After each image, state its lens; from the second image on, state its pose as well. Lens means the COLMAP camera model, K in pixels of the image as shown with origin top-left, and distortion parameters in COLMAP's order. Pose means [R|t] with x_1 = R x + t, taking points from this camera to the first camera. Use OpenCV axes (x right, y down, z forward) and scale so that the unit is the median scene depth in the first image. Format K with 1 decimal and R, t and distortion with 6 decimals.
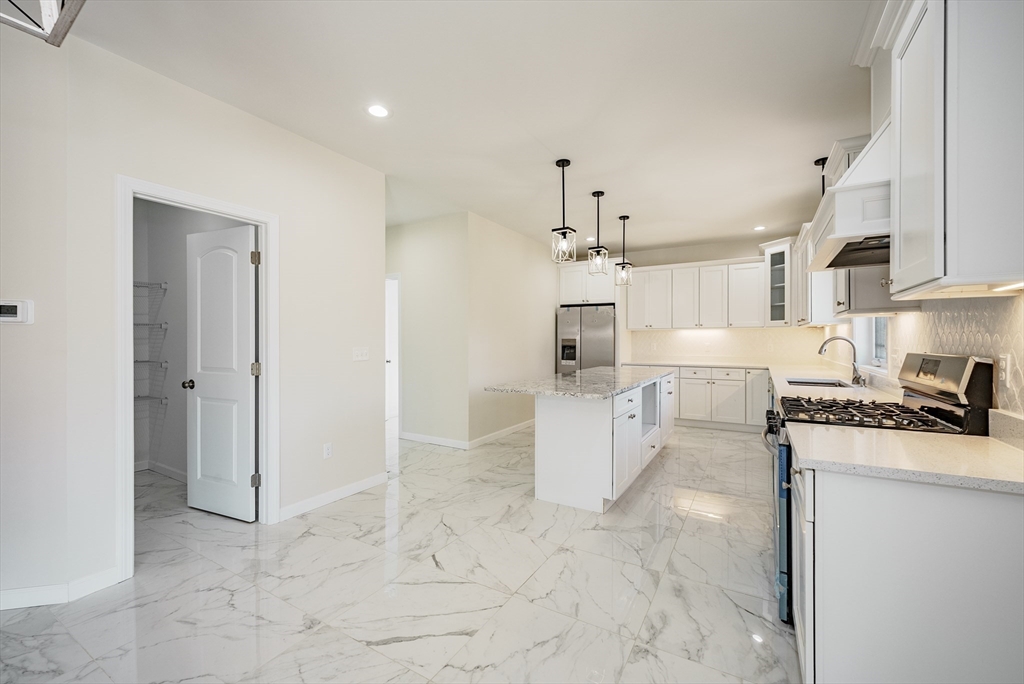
lens RADIAL K [[434.3, 0, 512.0], [0, 434.3, 342.0], [0, 0, 1]] dist [-0.000330, -0.000092]
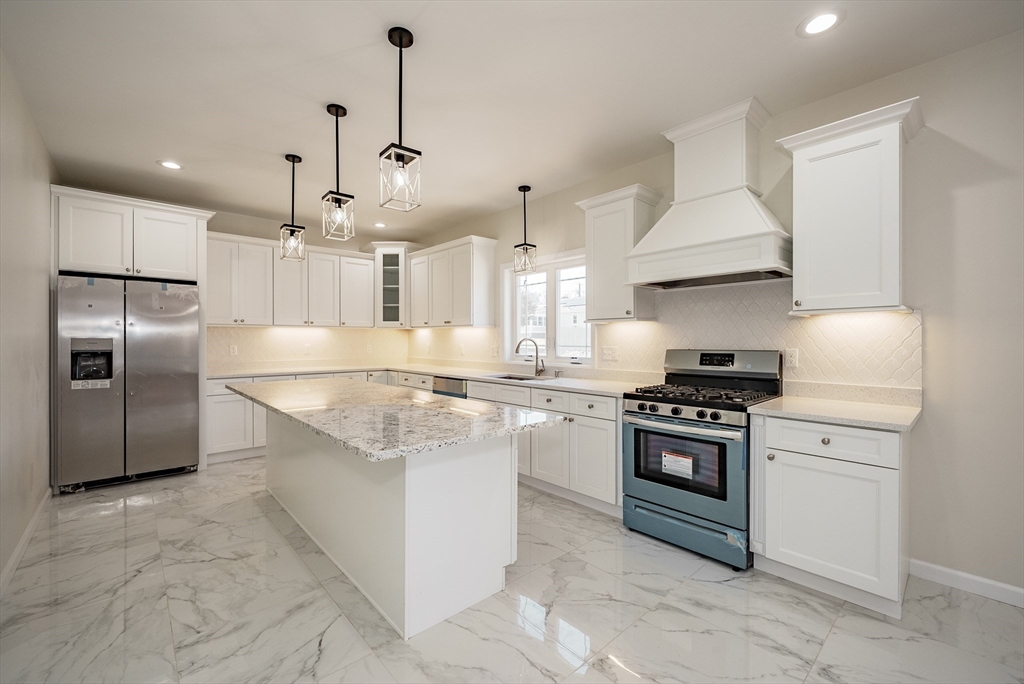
lens RADIAL K [[421.5, 0, 523.9], [0, 421.5, 338.8], [0, 0, 1]] dist [-0.000708, -0.000155]
pose [[0.288098, 0.003440, 0.957595, -0.234324], [0.003422, 0.999983, -0.004622, -0.003167], [-0.957595, 0.004609, 0.288081, 0.417001]]
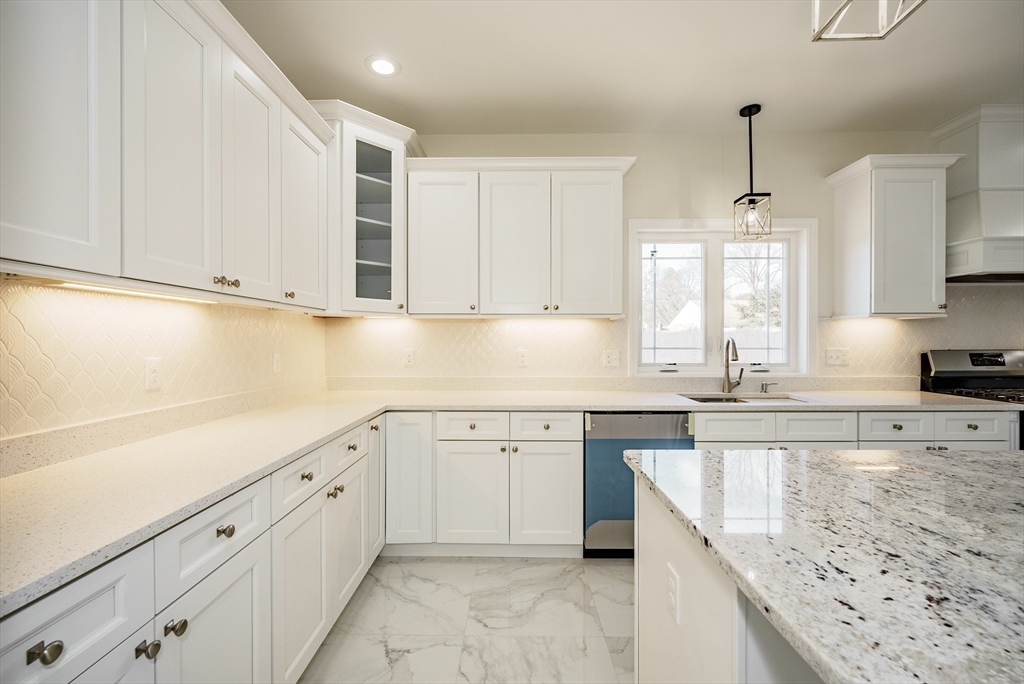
lens RADIAL K [[434.3, 0, 512.0], [0, 434.3, 342.0], [0, 0, 1]] dist [-0.000330, -0.000092]
pose [[-0.491859, -0.000825, 0.870674, 0.151834], [0.007278, 0.999961, 0.005058, -0.006998], [-0.870644, 0.008824, -0.491834, 1.083588]]
